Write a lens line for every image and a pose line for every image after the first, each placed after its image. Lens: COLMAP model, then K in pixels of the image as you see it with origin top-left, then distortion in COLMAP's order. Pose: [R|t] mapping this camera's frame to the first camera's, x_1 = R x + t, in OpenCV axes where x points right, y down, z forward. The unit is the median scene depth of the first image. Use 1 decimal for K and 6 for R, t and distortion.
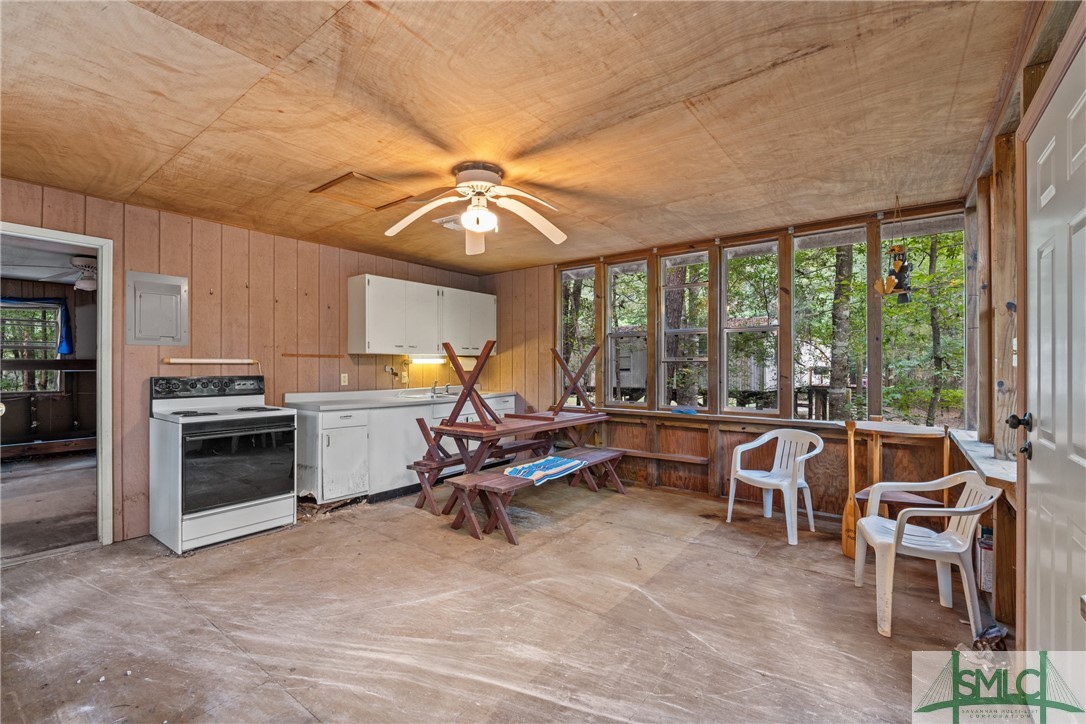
lens RADIAL K [[474.0, 0, 542.4], [0, 474.0, 365.9], [0, 0, 1]] dist [-0.001501, 0.000123]
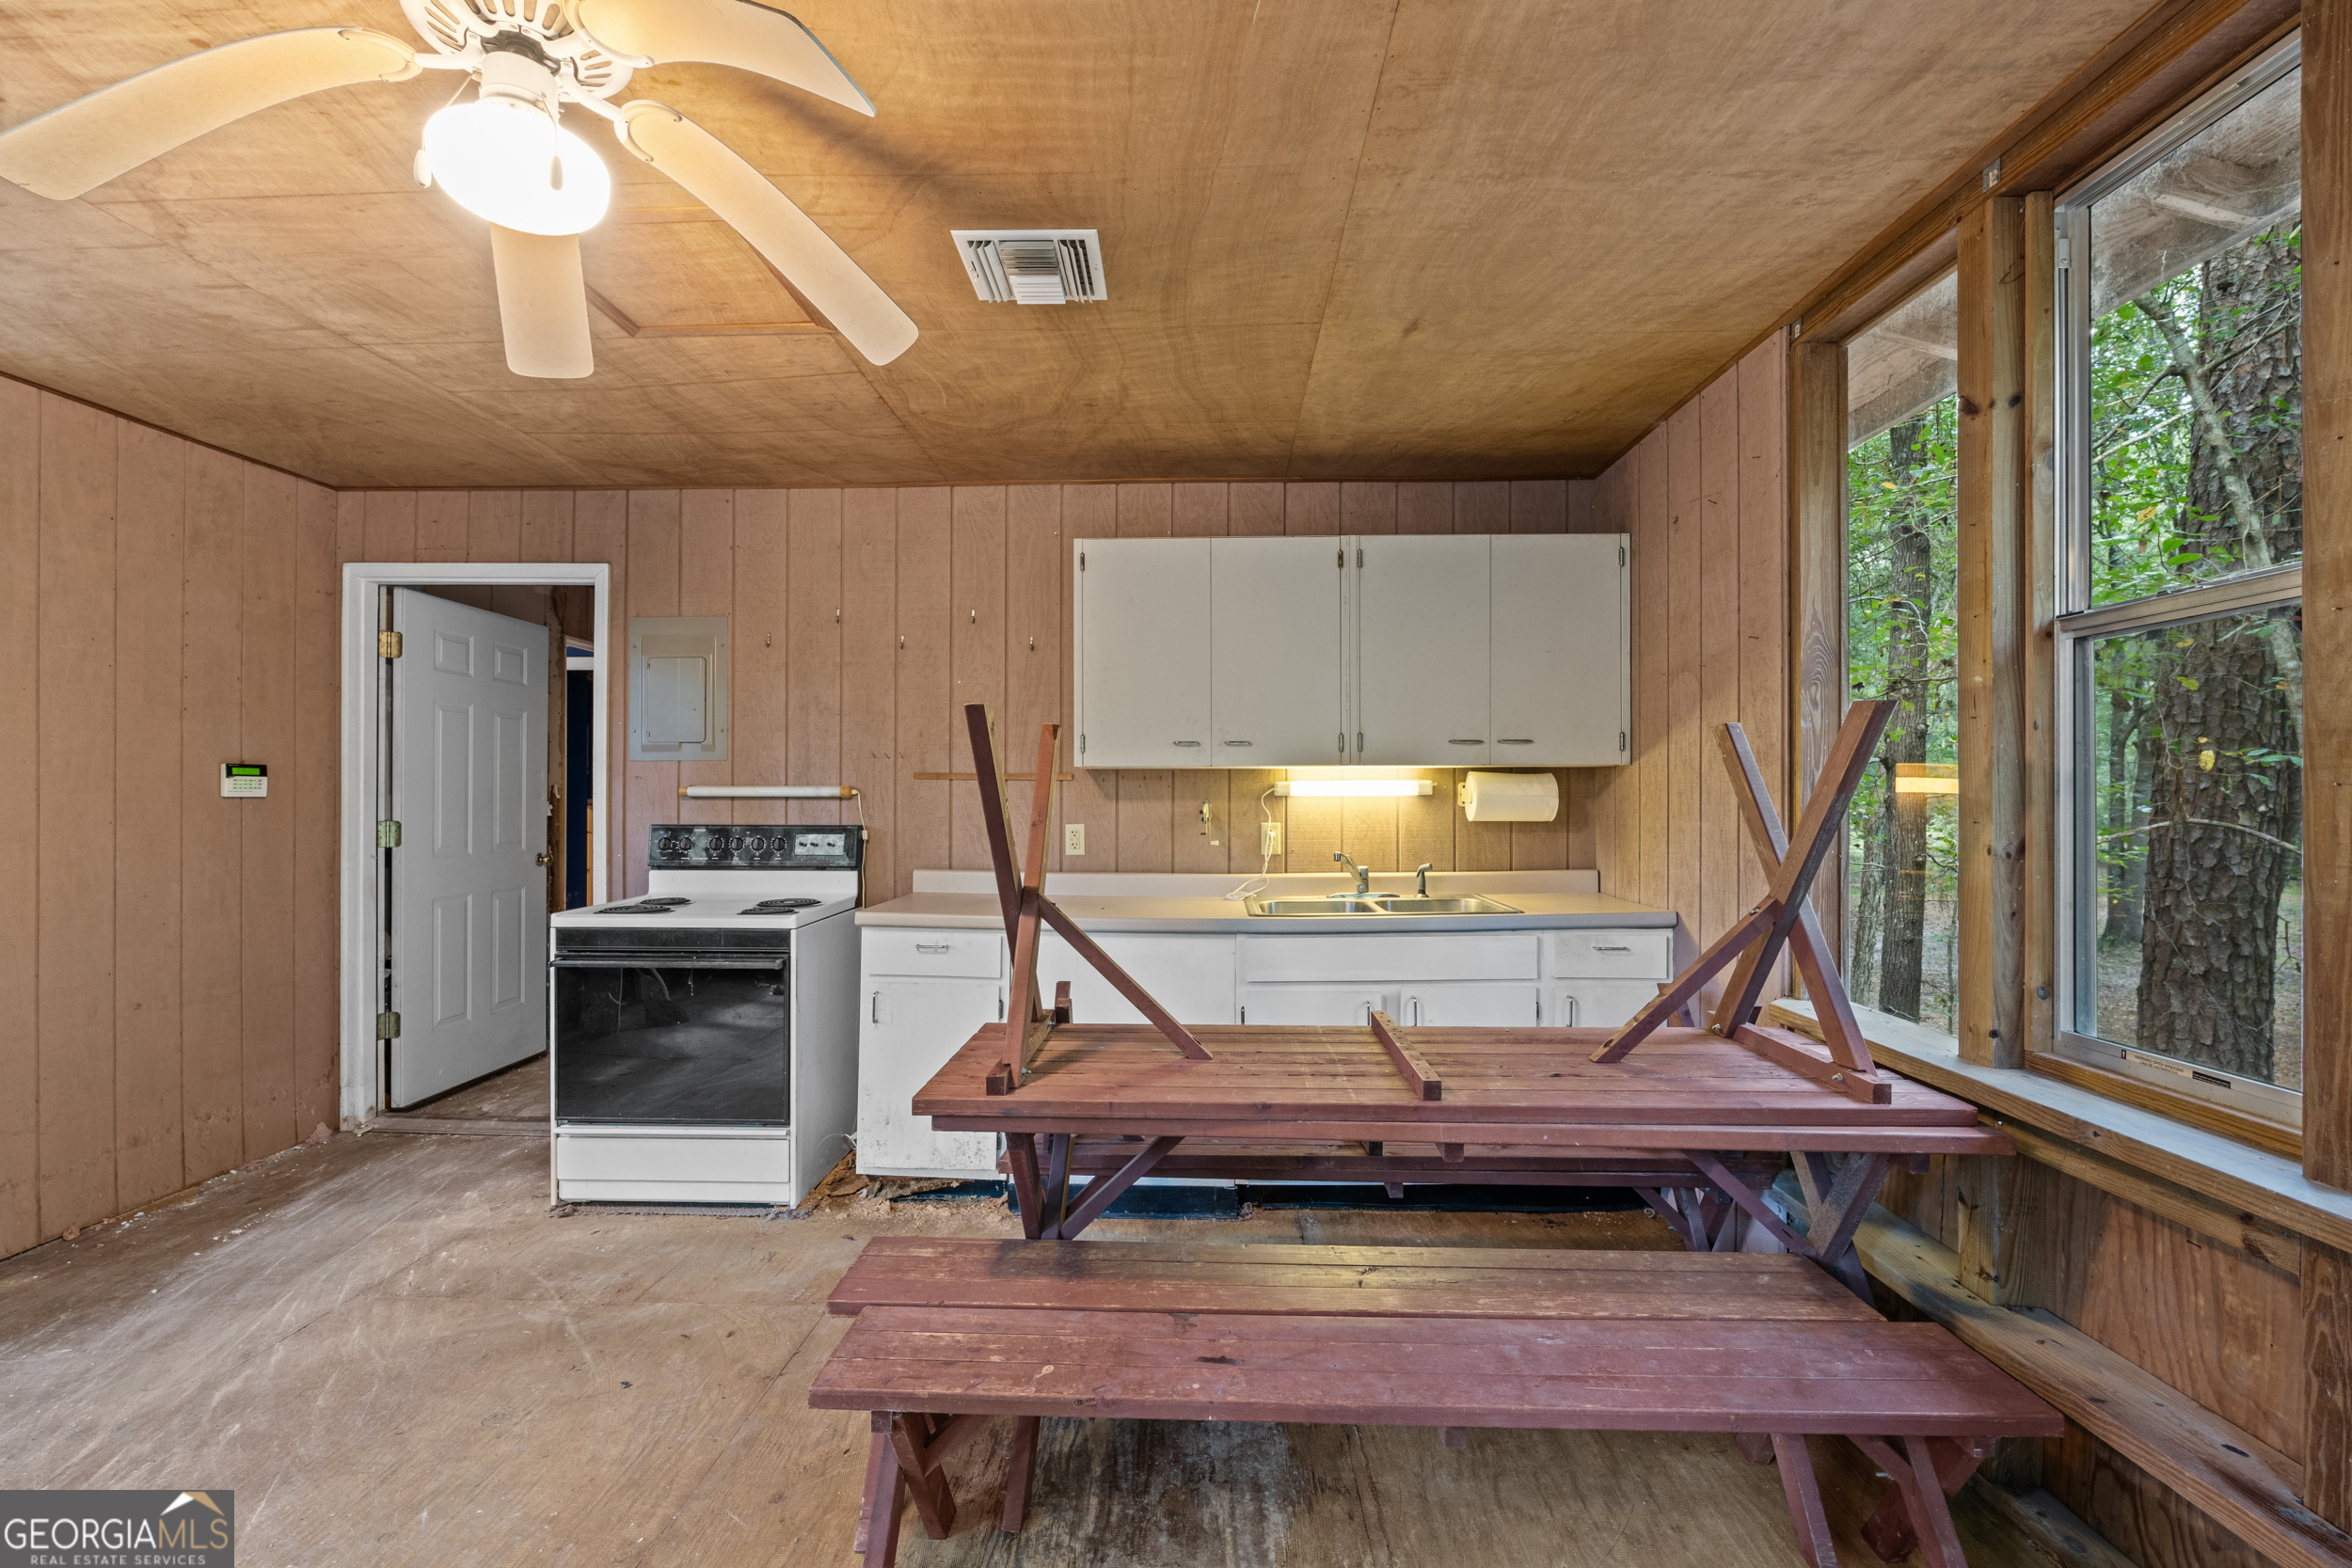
lens RADIAL K [[1026.5, 0, 1172.0], [0, 1026.5, 787.0], [0, 0, 1]] dist [-0.001501, 0.000123]
pose [[0.573447, -0.004420, -0.819231, 0.351091], [-0.002085, 0.999974, -0.006855, -0.008805], [0.819240, 0.005639, 0.573423, 0.768820]]
